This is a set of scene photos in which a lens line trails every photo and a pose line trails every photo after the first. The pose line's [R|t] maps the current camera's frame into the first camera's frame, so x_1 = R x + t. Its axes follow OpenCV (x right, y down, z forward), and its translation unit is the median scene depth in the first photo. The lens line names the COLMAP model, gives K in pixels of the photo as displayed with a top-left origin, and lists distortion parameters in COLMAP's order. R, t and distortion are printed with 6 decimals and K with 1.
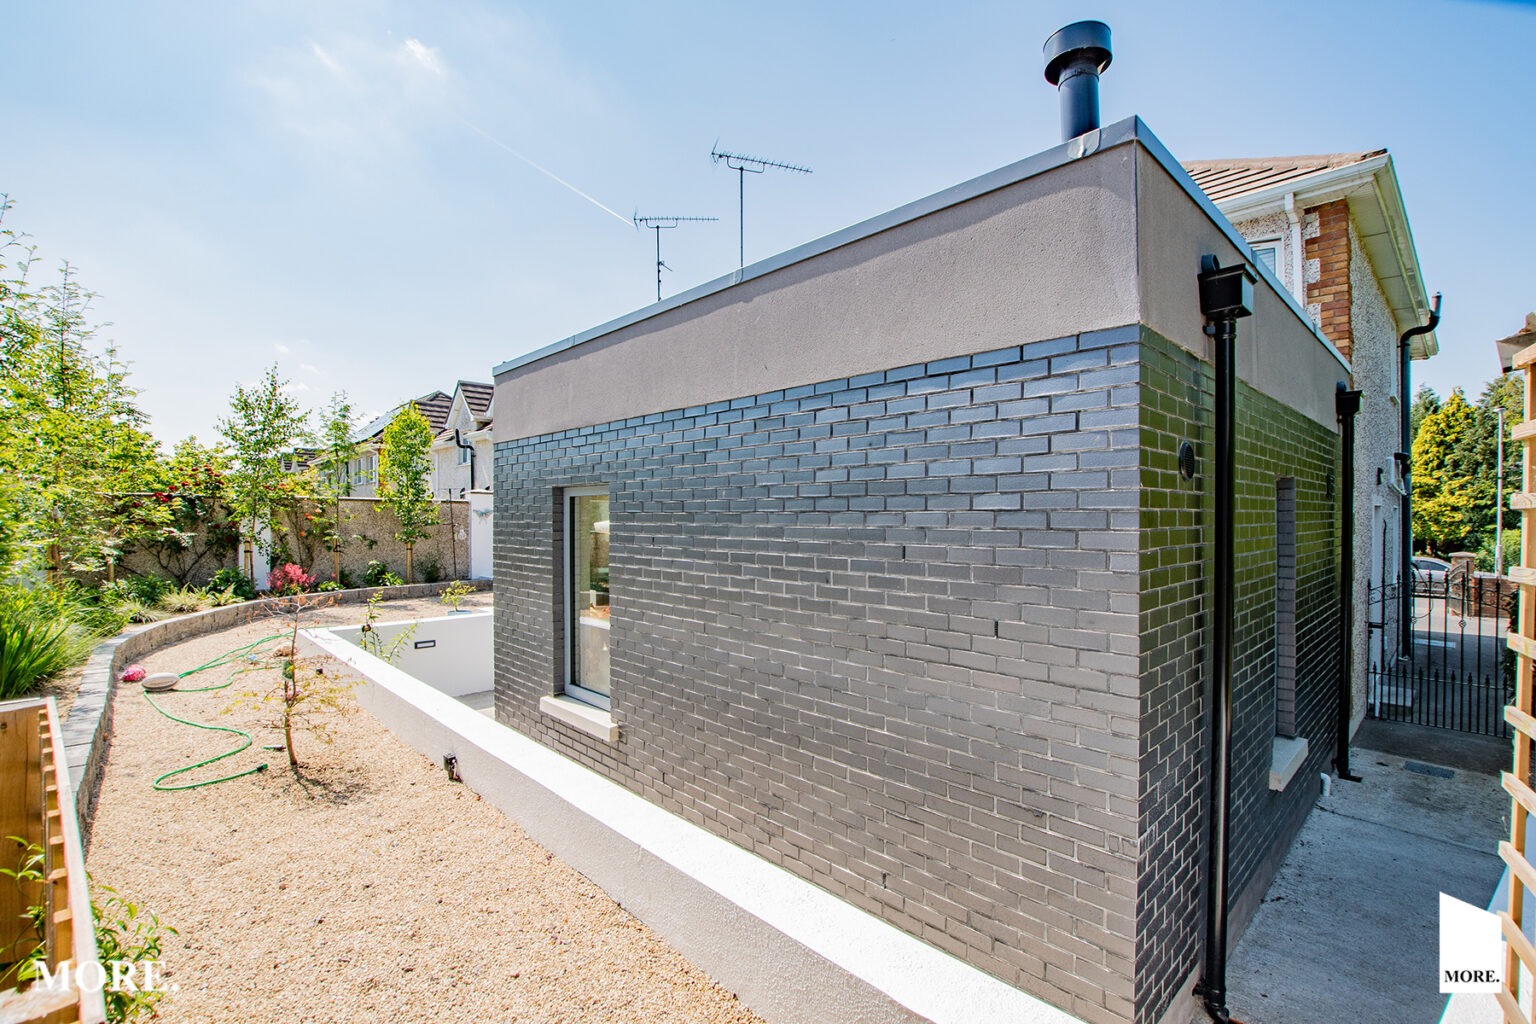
lens RADIAL K [[696.8, 0, 768.7], [0, 696.8, 515.6], [0, 0, 1]] dist [-0.018262, -0.000692]
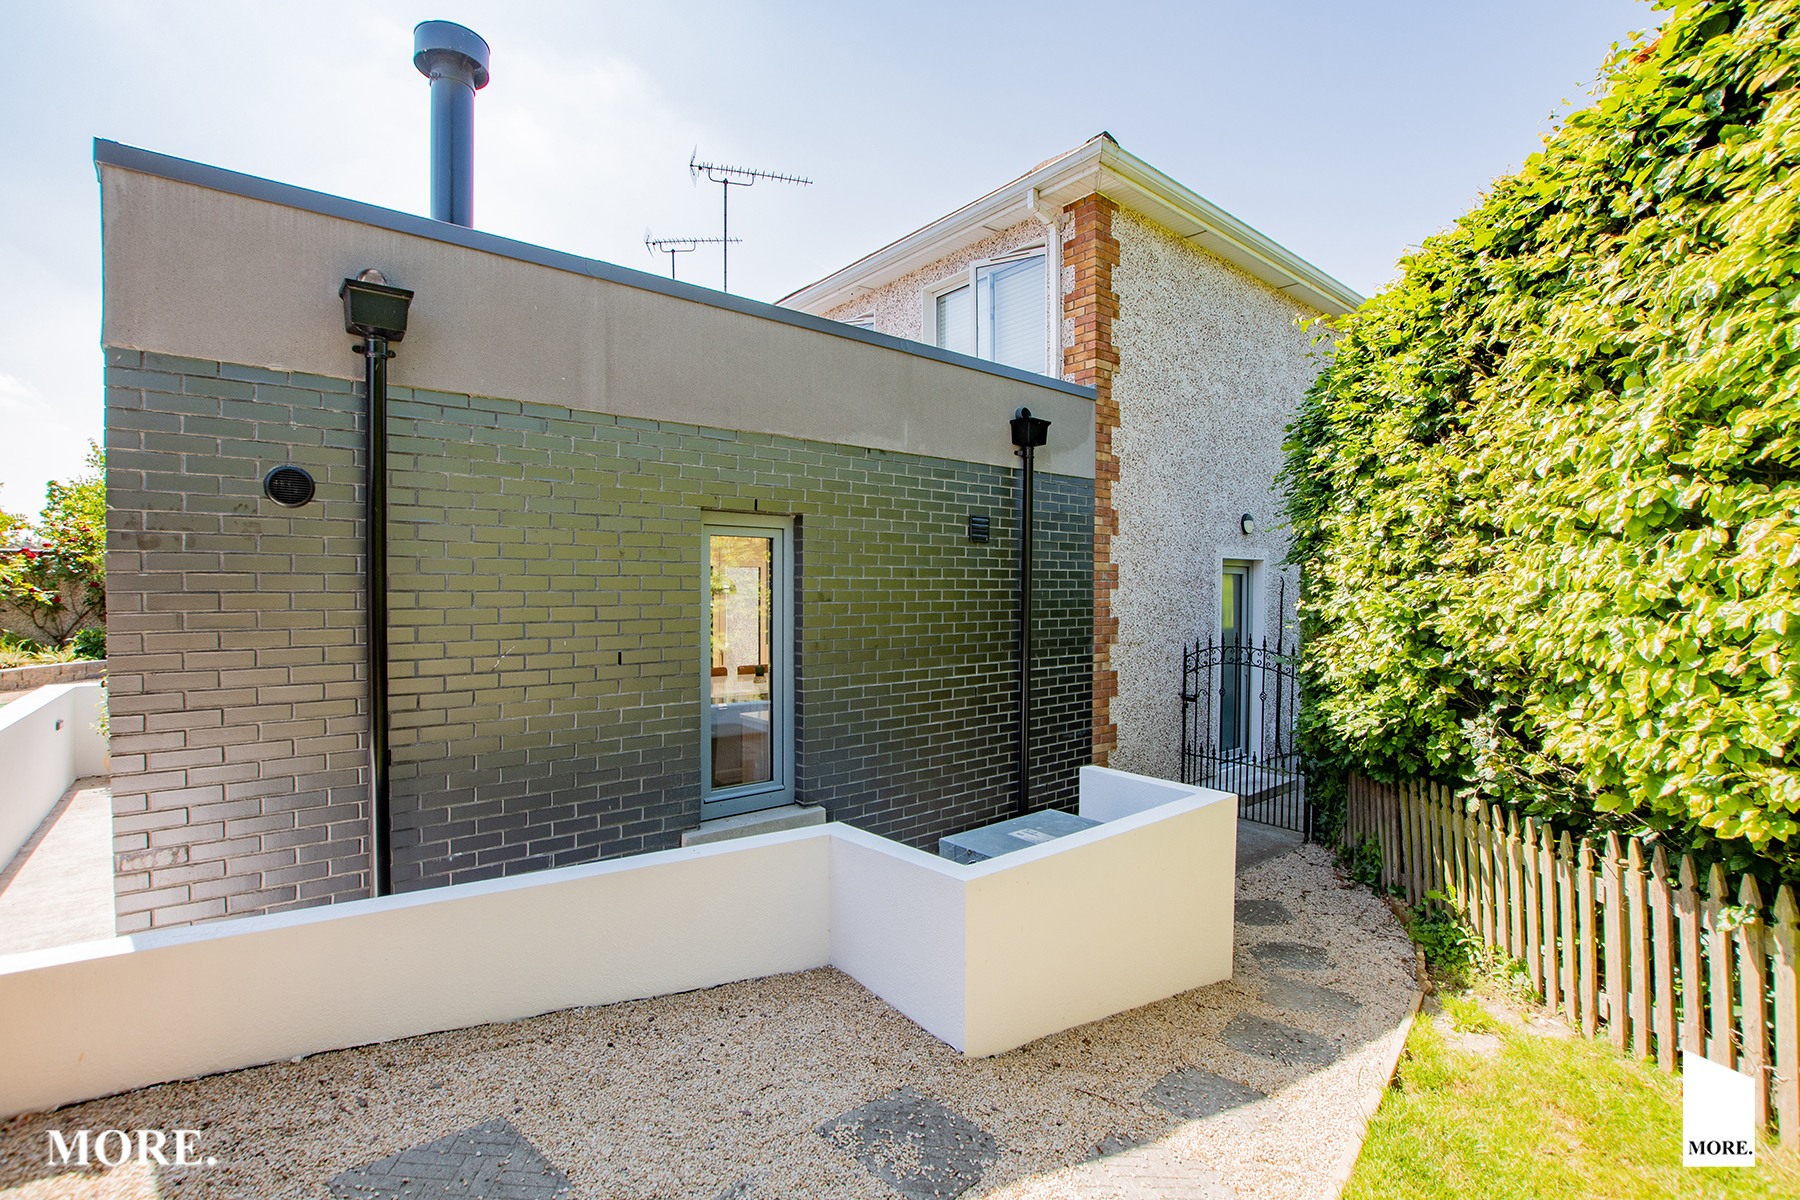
lens RADIAL K [[816.6, 0, 901.5], [0, 816.6, 597.4], [0, 0, 1]] dist [-0.018262, -0.000692]
pose [[0.997768, 0.005384, -0.066559, 0.563056], [-0.004669, 0.999930, 0.010903, 0.024988], [0.066613, -0.010568, 0.997723, -0.024513]]
